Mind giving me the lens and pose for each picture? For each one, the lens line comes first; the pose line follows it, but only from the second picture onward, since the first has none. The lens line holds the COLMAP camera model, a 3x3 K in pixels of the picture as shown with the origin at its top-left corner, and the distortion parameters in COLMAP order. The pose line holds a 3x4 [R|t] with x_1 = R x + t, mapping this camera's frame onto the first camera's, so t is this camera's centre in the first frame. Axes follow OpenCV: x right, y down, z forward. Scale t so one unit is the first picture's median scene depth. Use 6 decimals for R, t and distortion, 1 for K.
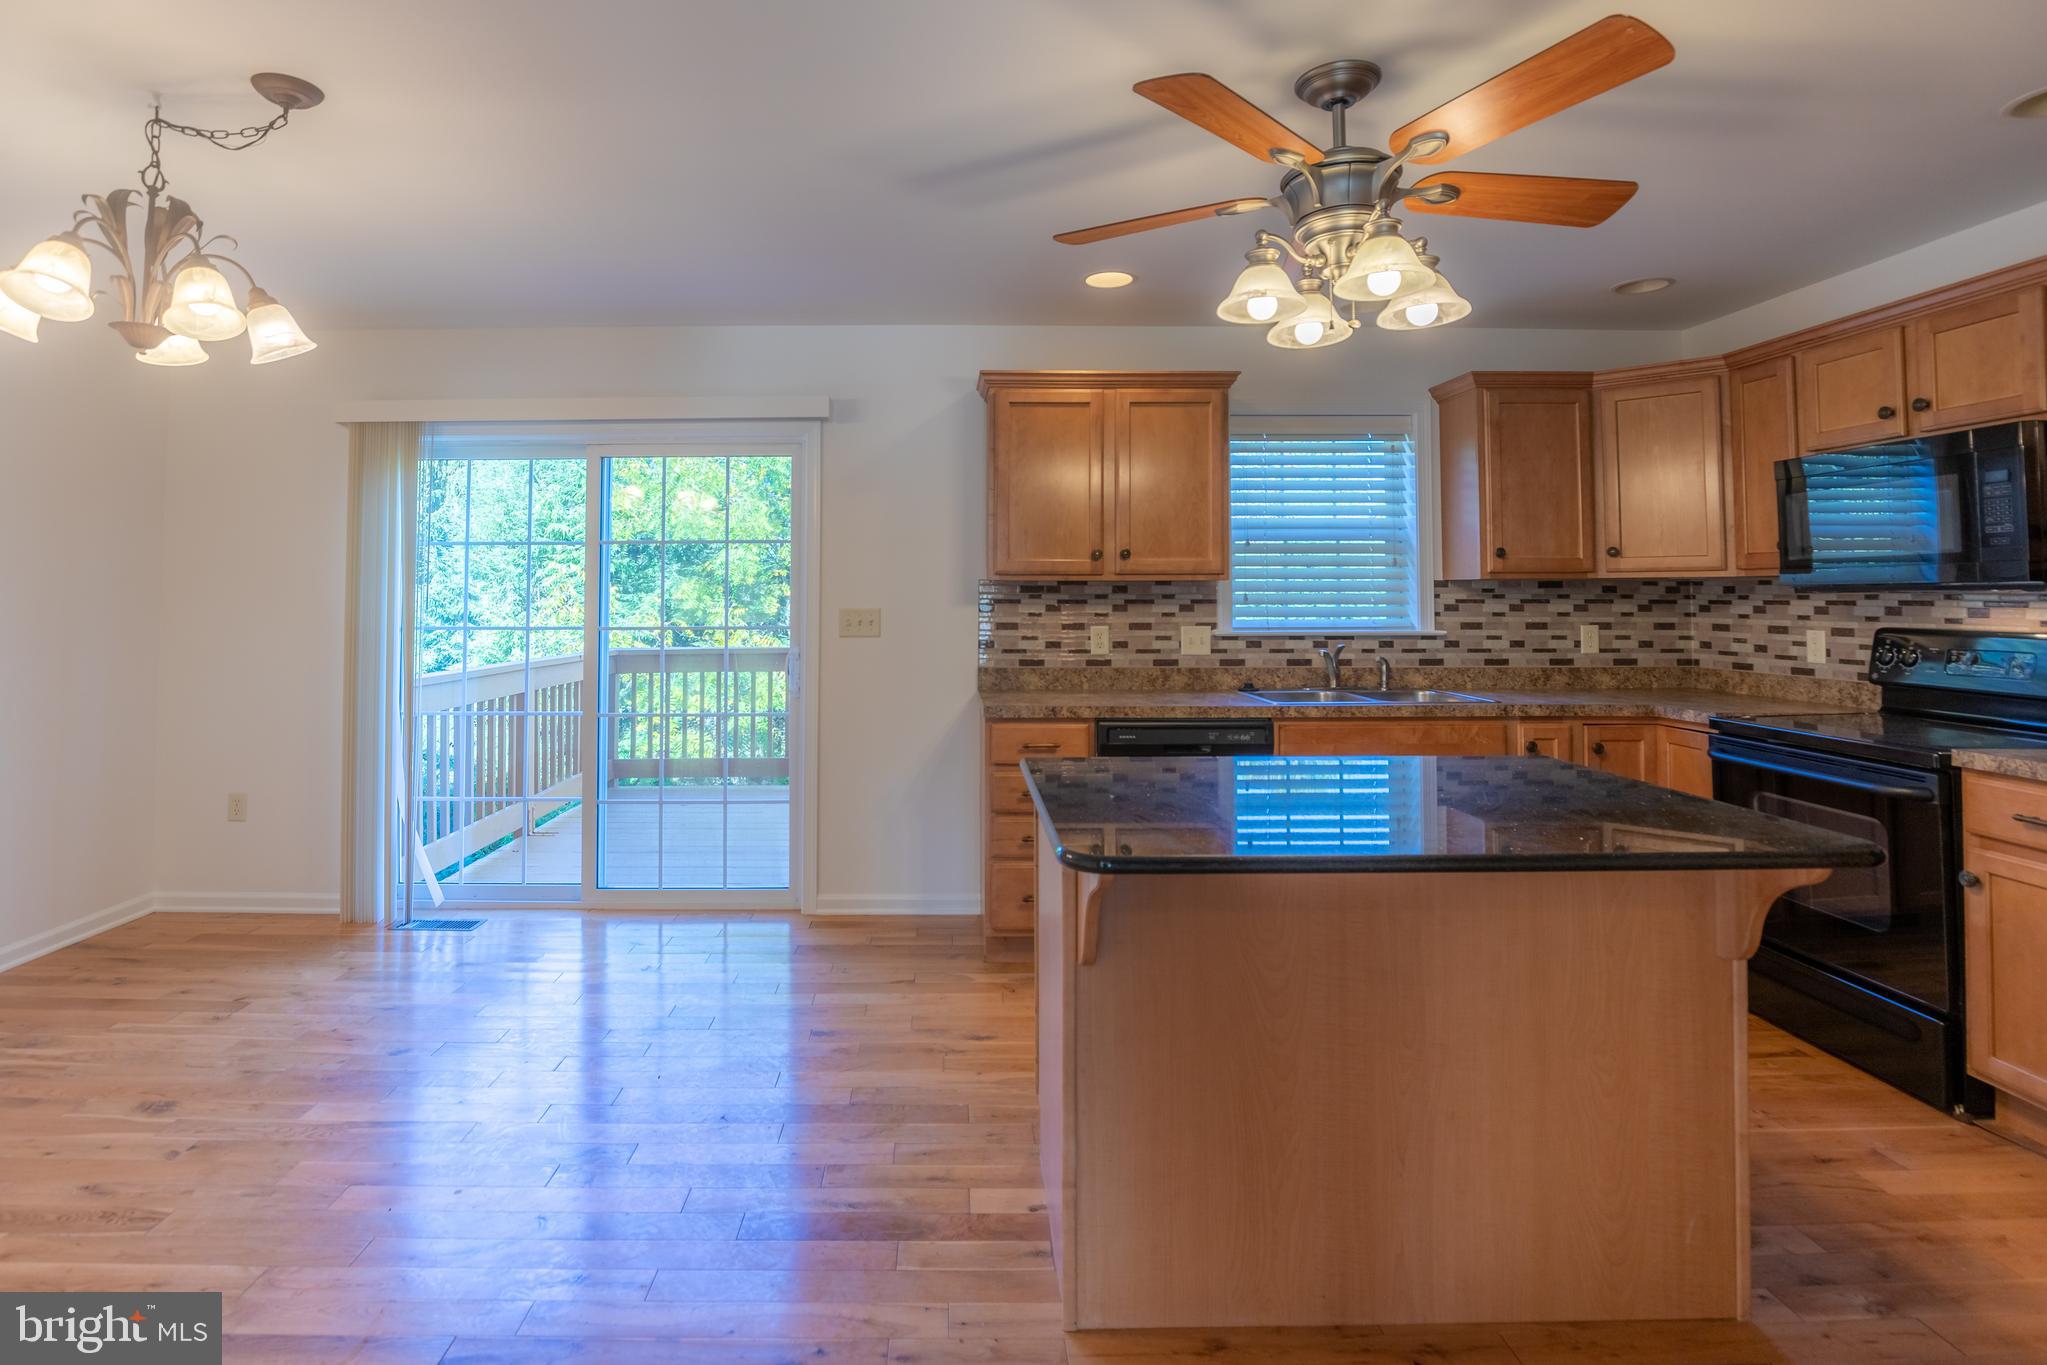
lens RADIAL K [[976.7, 0, 969.6], [0, 976.7, 577.2], [0, 0, 1]] dist [-0.024258, -0.000246]
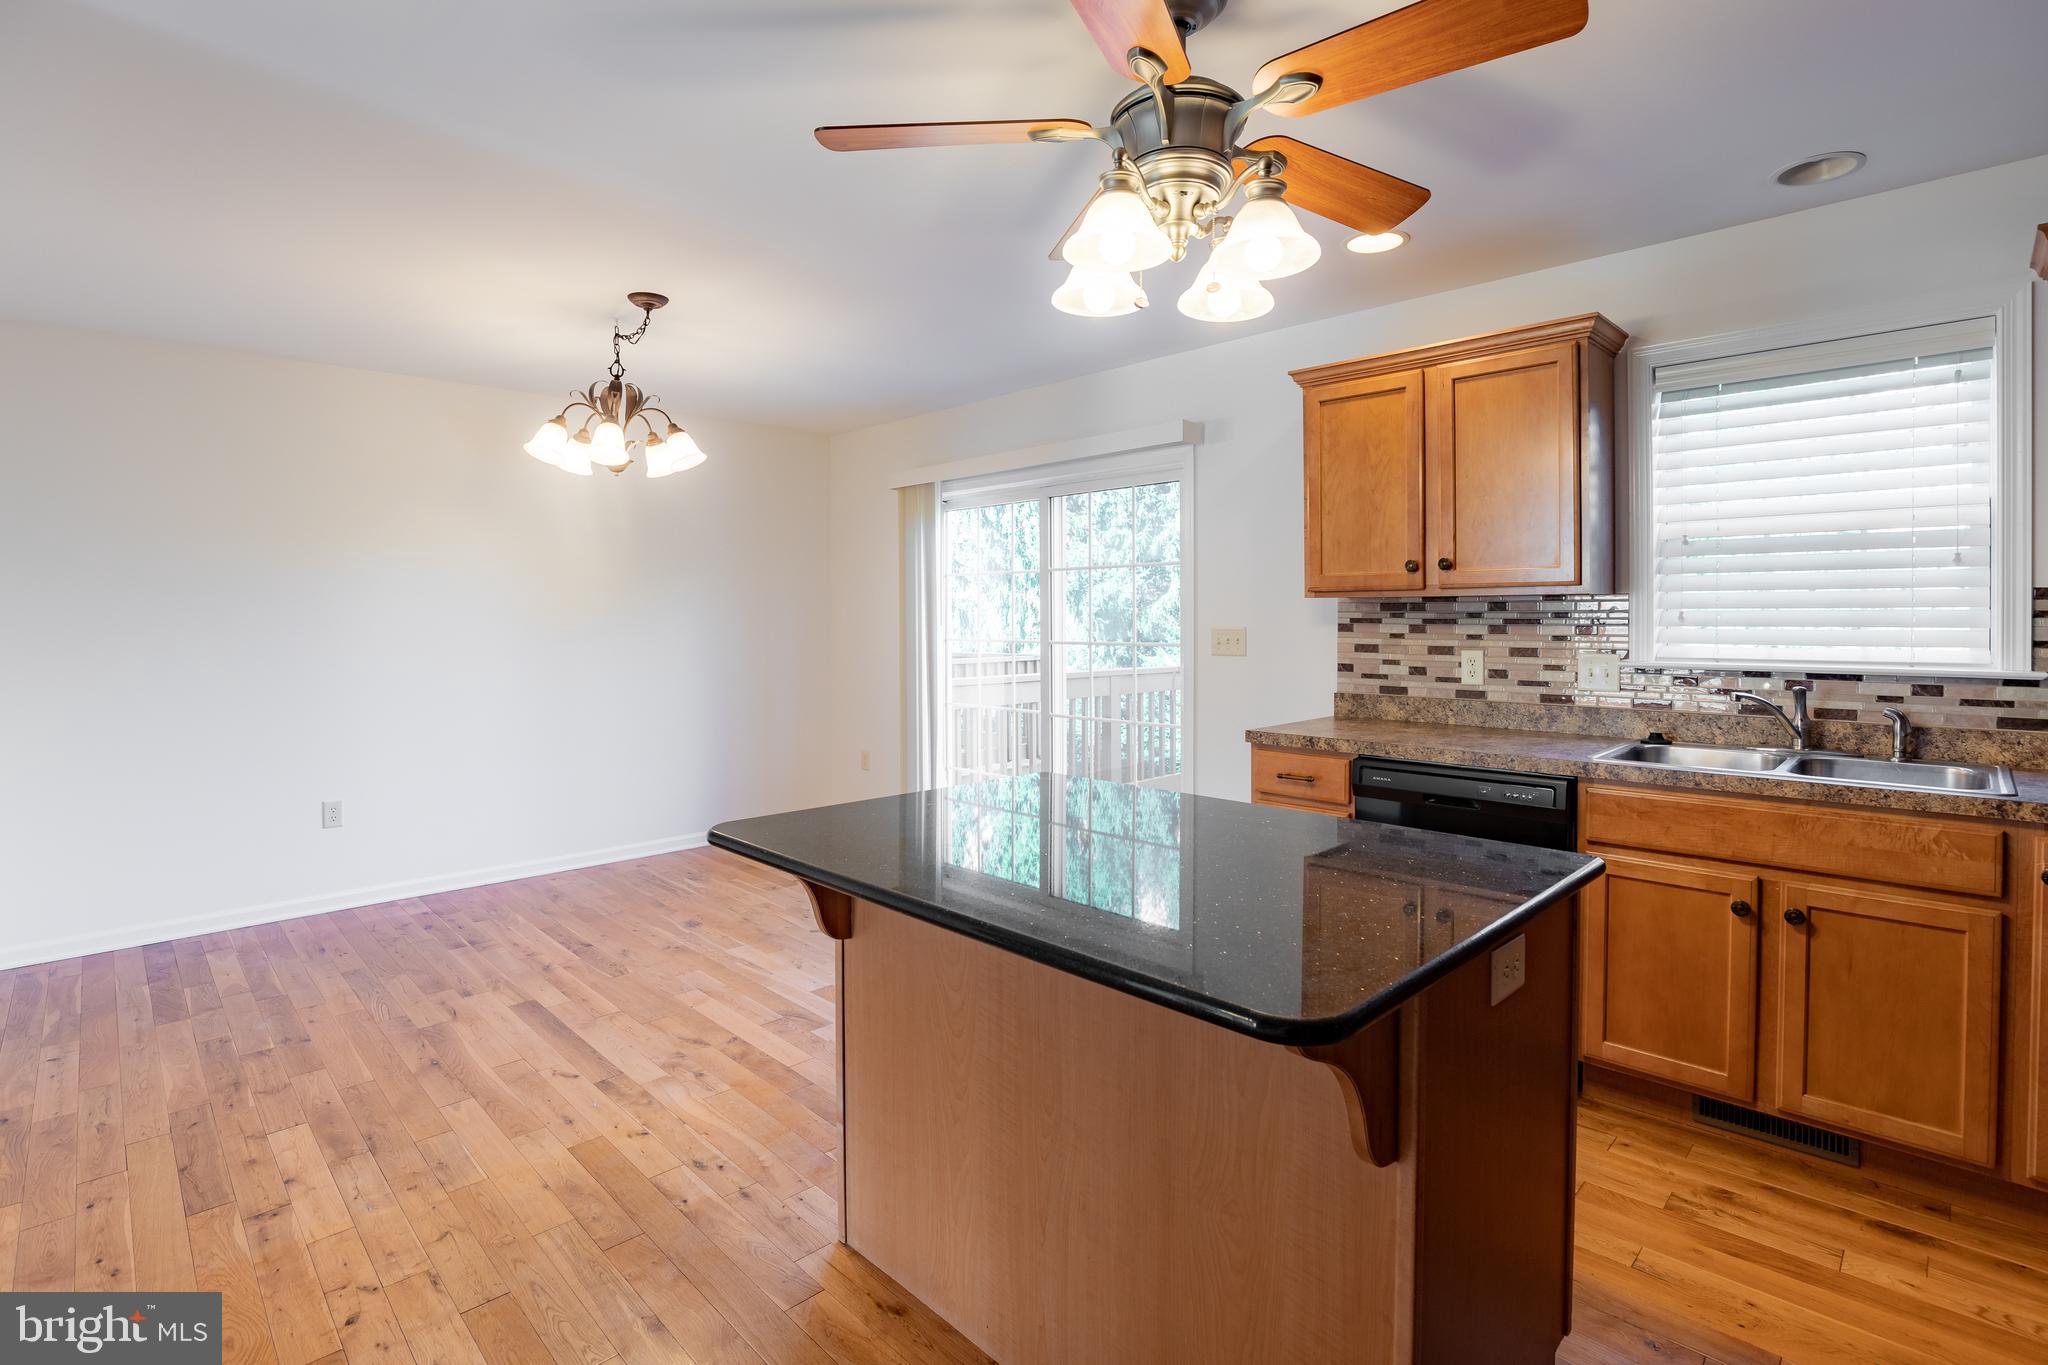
lens RADIAL K [[977.2, 0, 1047.4], [0, 977.2, 634.0], [0, 0, 1]] dist [-0.024258, -0.000246]
pose [[0.705593, 0.012424, -0.708509, 0.467992], [0.013933, 0.999410, 0.031401, 0.004778], [0.708481, -0.032028, 0.705003, 0.157695]]
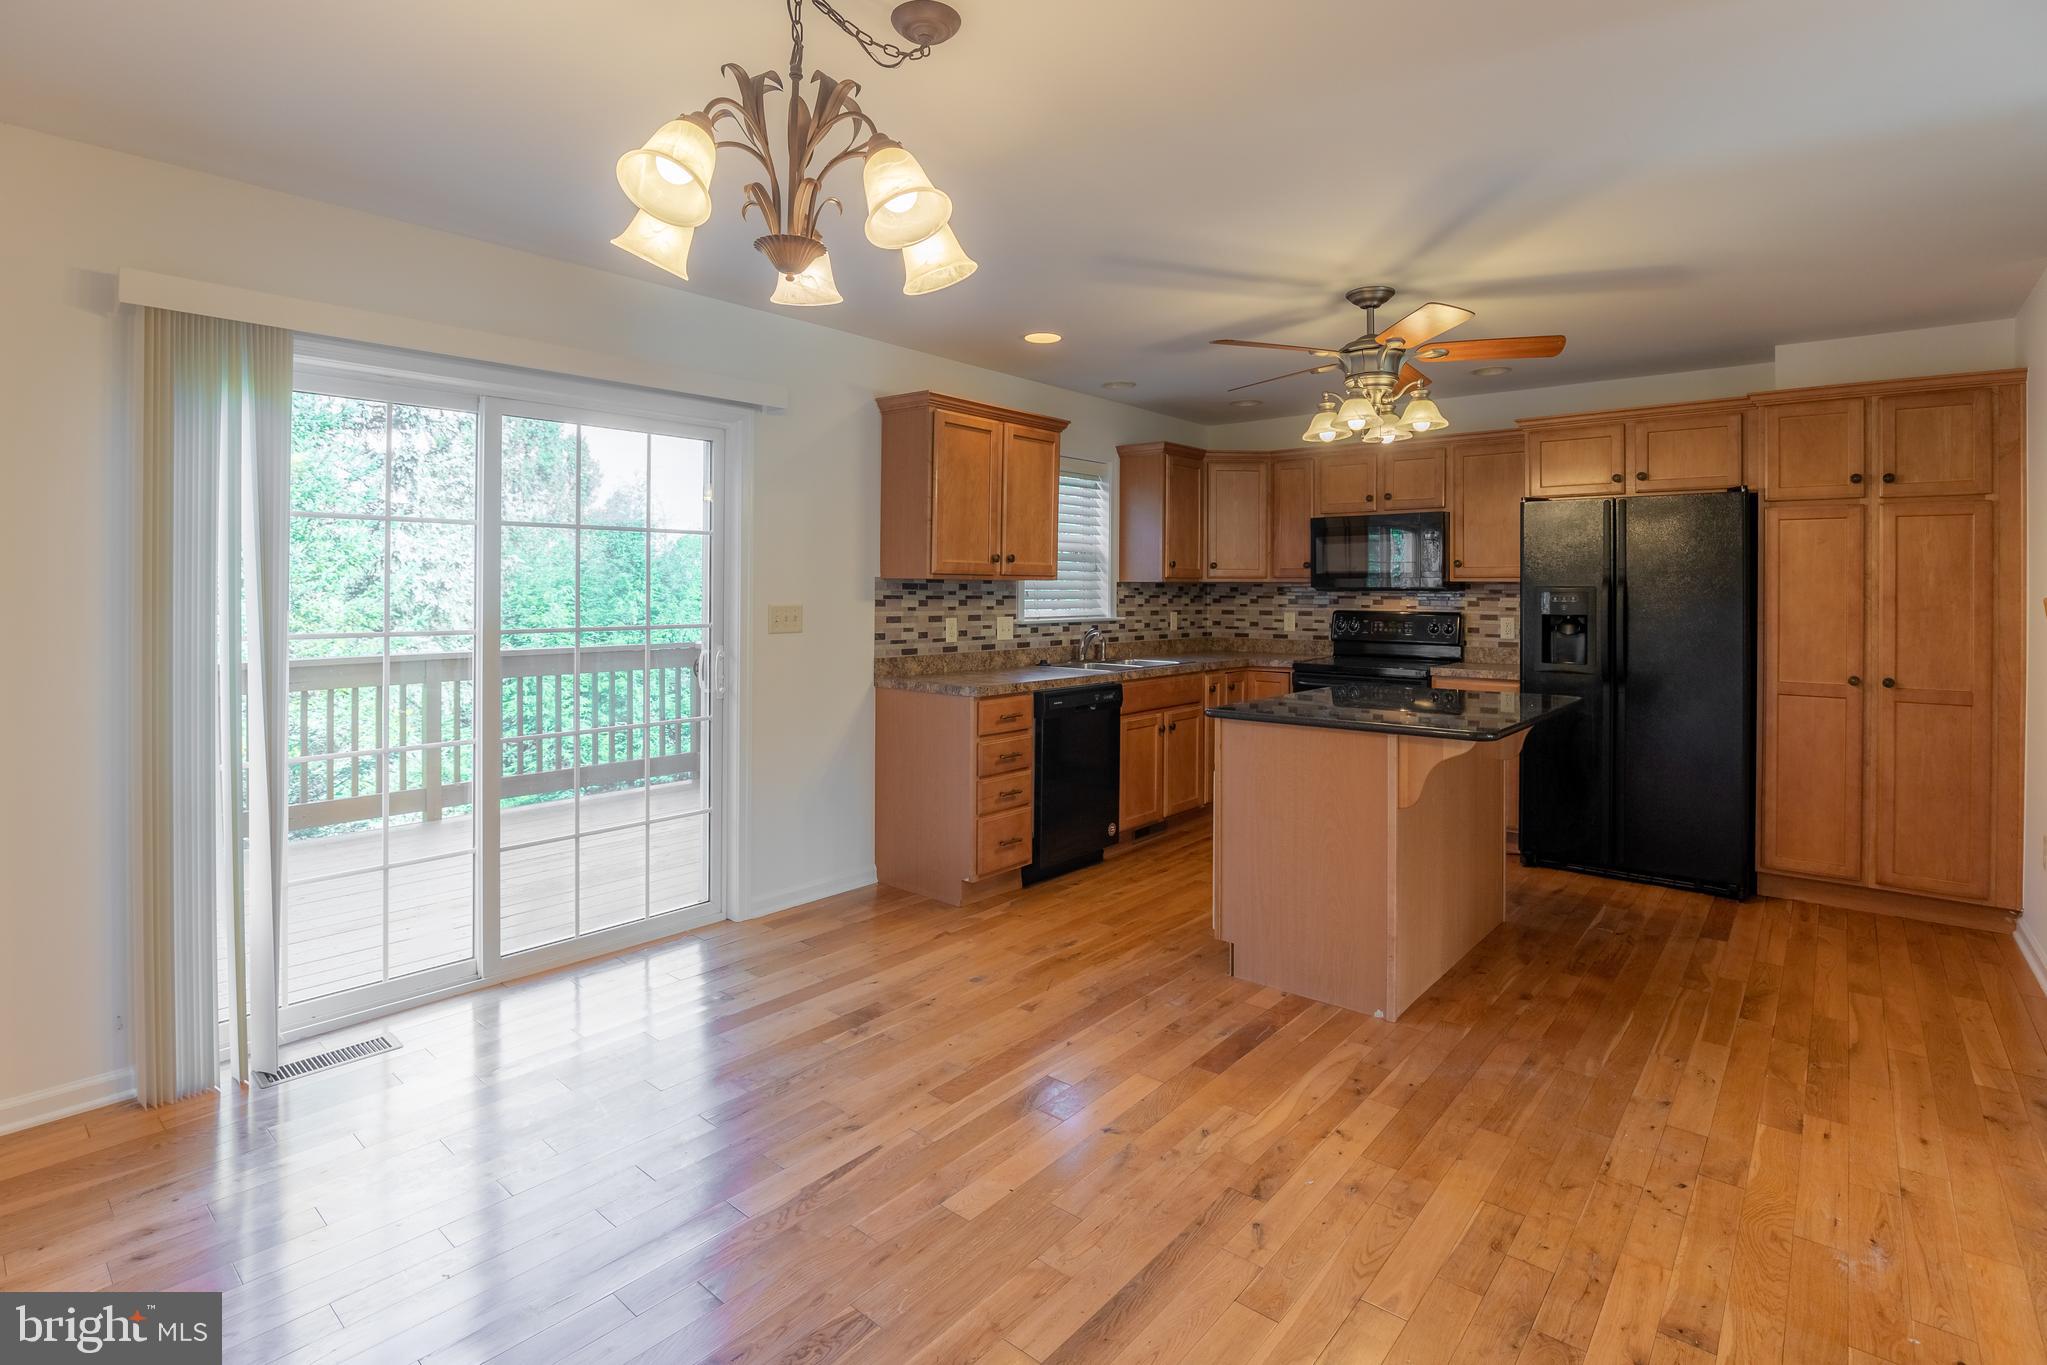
lens RADIAL K [[976.7, 0, 1016.1], [0, 976.7, 611.0], [0, 0, 1]] dist [-0.024258, -0.000246]
pose [[0.657324, -0.012536, 0.753504, -0.704664], [-0.018589, 0.999288, 0.032841, 0.001535], [-0.753379, -0.035594, 0.656622, 0.169304]]
